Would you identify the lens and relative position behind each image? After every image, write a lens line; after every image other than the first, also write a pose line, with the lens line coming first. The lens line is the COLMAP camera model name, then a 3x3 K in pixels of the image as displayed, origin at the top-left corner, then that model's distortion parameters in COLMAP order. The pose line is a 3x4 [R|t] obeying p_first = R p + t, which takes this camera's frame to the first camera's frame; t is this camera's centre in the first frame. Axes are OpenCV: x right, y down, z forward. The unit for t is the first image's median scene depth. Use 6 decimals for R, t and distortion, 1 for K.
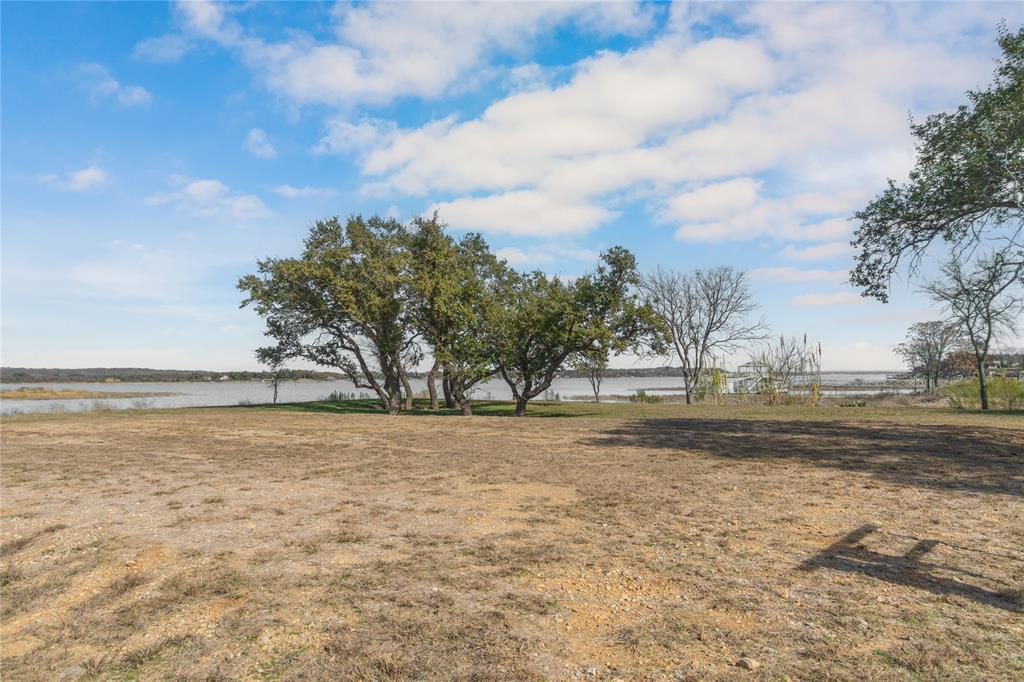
lens RADIAL K [[706.9, 0, 512.0], [0, 706.9, 341.0], [0, 0, 1]] dist [0.008056, 0.004253]
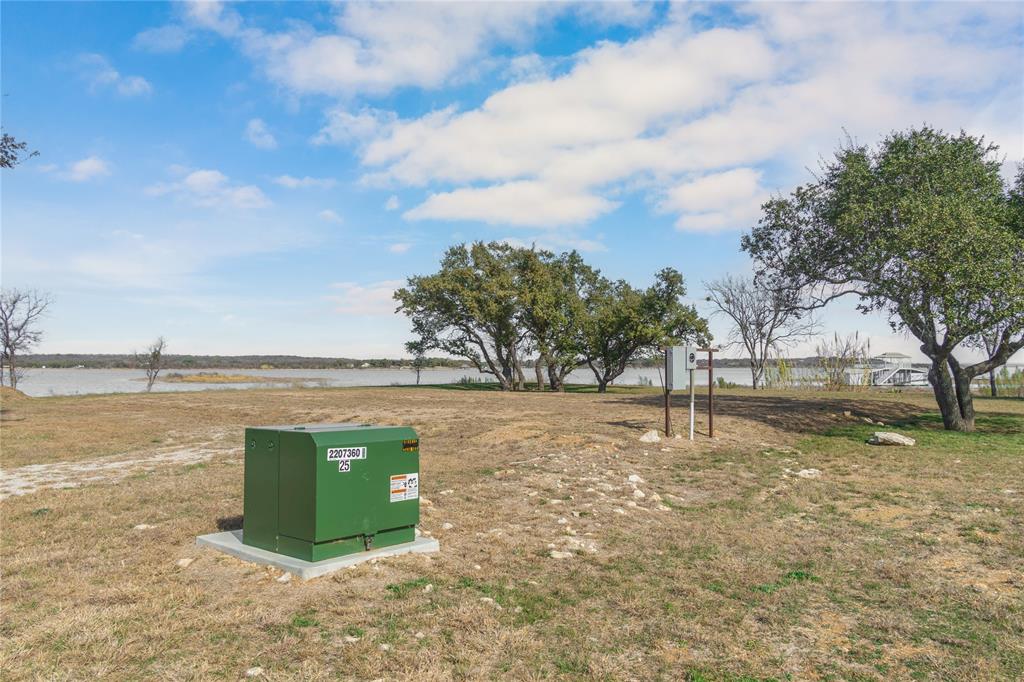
lens RADIAL K [[731.7, 0, 512.0], [0, 731.7, 341.0], [0, 0, 1]] dist [0.005224, 0.001351]
pose [[0.982638, 0.000891, -0.185534, 0.091702], [0.002186, 0.999863, 0.016380, -0.014552], [0.185523, -0.016501, 0.982501, -0.321599]]
